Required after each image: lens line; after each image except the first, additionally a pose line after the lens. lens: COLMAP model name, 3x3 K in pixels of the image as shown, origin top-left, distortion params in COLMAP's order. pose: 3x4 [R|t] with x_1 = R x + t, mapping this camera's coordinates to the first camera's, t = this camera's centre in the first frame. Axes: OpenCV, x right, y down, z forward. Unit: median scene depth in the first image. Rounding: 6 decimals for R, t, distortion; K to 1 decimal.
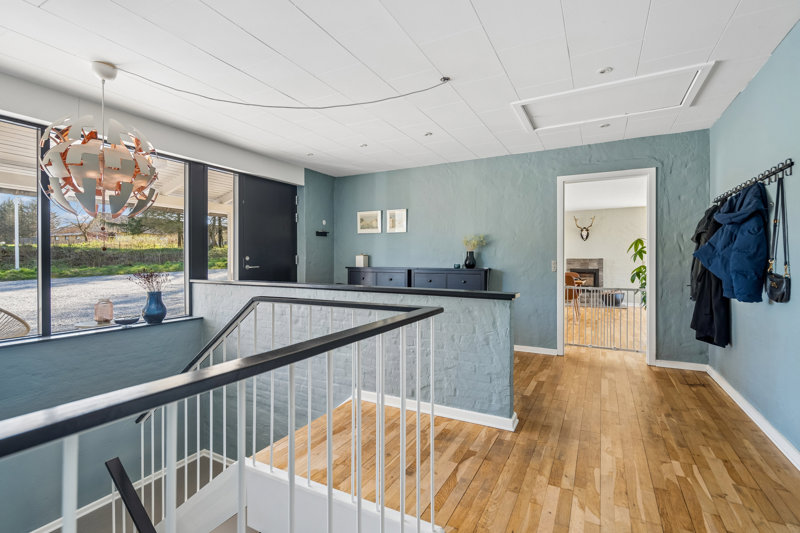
lens RADIAL K [[367.8, 0, 398.6], [0, 367.8, 263.5], [0, 0, 1]] dist [0.002403, 0.000058]
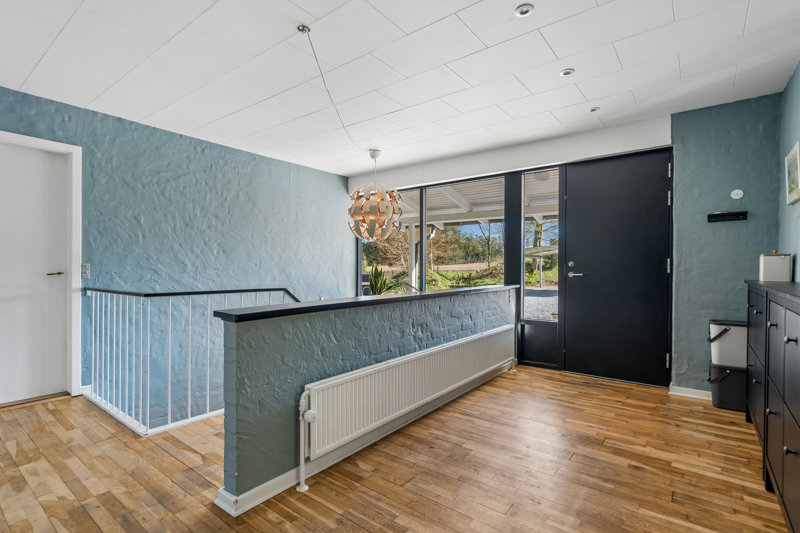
lens RADIAL K [[387.5, 0, 398.1], [0, 387.5, 268.0], [0, 0, 1]] dist [-0.001248, -0.000515]
pose [[-0.157884, -0.003297, -0.987452, 0.972484], [-0.015662, 0.999877, -0.000834, 0.003790], [0.987333, 0.015334, -0.157917, 1.432533]]
